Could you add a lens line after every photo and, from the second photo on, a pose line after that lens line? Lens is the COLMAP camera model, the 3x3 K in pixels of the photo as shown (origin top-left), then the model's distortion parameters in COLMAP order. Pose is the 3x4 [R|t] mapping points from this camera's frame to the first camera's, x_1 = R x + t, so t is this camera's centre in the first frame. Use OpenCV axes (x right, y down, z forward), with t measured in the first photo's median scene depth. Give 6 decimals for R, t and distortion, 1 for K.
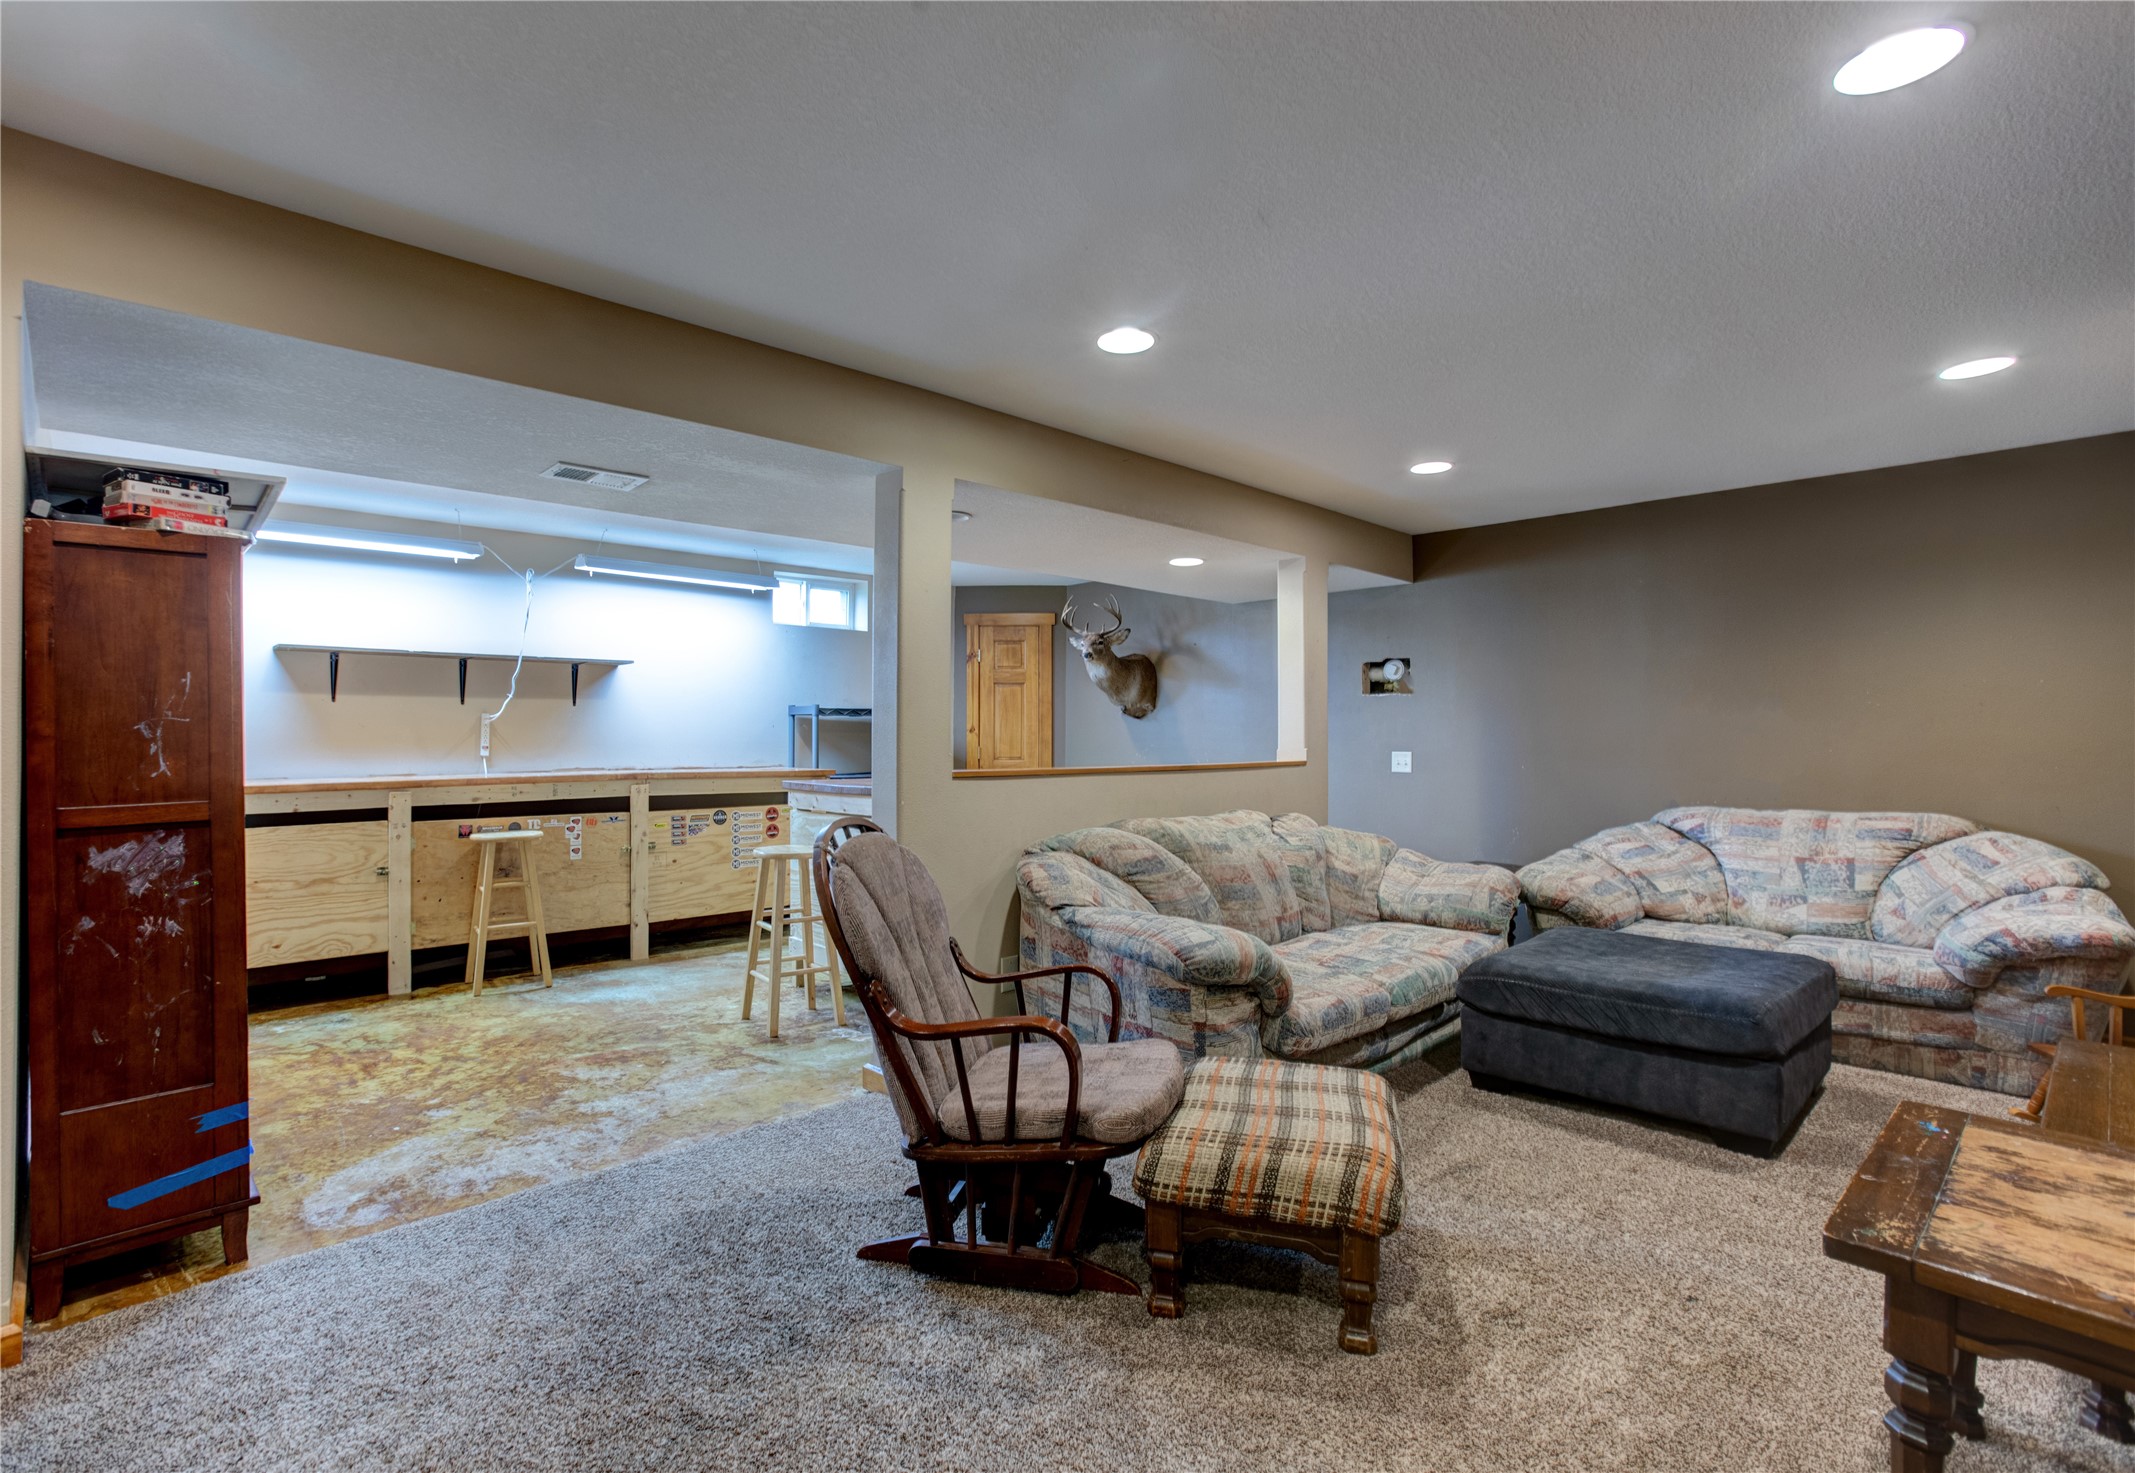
lens RADIAL K [[1022.0, 0, 1062.2], [0, 1022.0, 727.0], [0, 0, 1]] dist [0.001345, 0.002375]
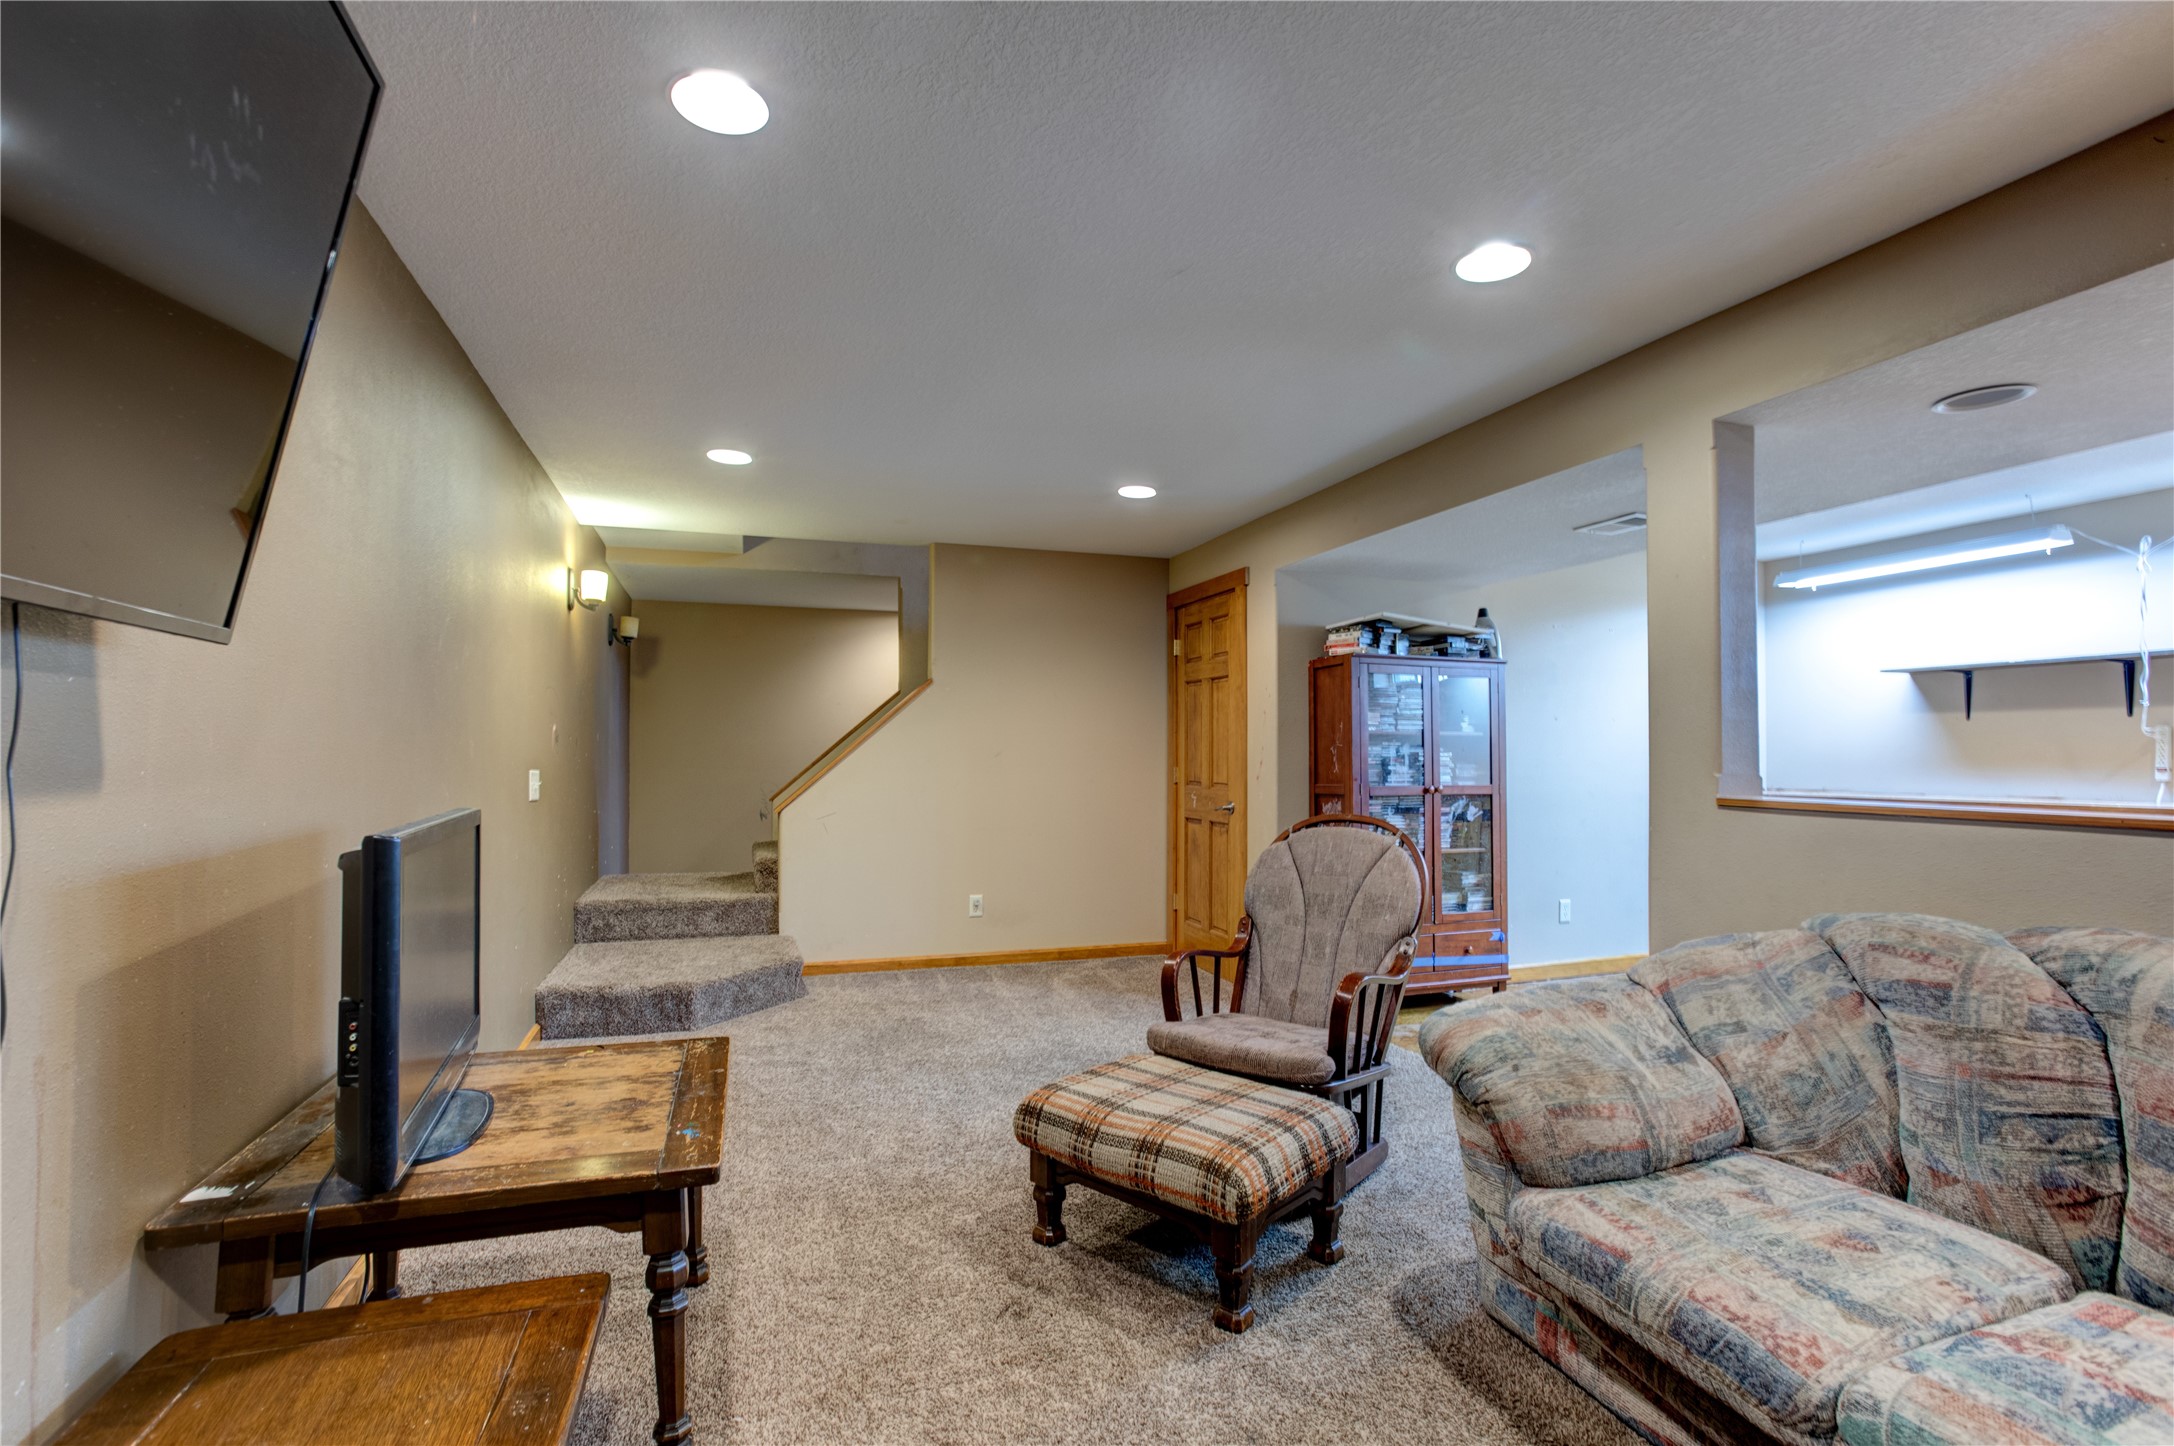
lens RADIAL K [[1027.3, 0, 1083.4], [0, 1027.3, 738.2], [0, 0, 1]] dist [-0.000830, 0.000018]
pose [[-0.449777, -0.005668, -0.893123, 1.714916], [0.007491, 0.999921, -0.010119, -0.003822], [0.893109, -0.011242, -0.449699, 1.958927]]
